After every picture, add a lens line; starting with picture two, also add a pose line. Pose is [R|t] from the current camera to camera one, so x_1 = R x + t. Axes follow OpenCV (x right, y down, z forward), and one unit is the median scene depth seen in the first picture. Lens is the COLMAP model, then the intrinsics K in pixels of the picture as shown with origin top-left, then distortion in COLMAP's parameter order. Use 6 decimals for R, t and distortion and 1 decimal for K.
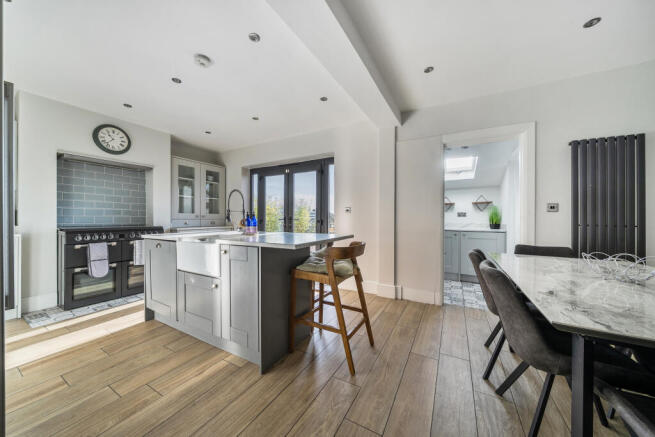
lens RADIAL K [[226.2, 0, 327.5], [0, 226.2, 218.5], [0, 0, 1]] dist [0.000823, 0.000073]
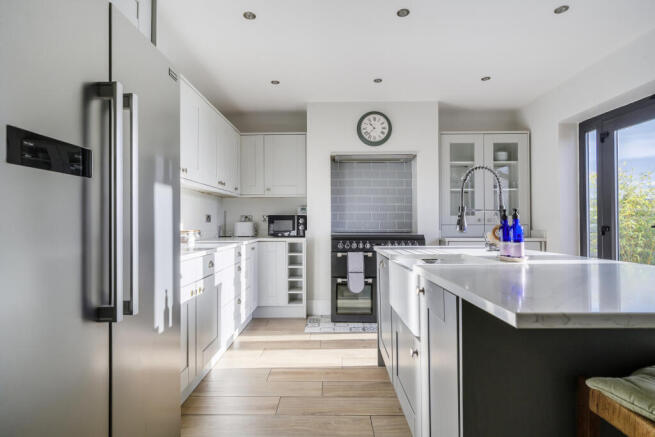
lens RADIAL K [[340.5, 0, 327.5], [0, 340.5, 218.5], [0, 0, 1]] dist [-0.000416, -0.000174]
pose [[0.480581, -0.011074, -0.876881, 0.066825], [-0.000569, 0.999916, -0.012940, -0.002941], [0.876950, 0.006717, 0.480534, 0.276427]]
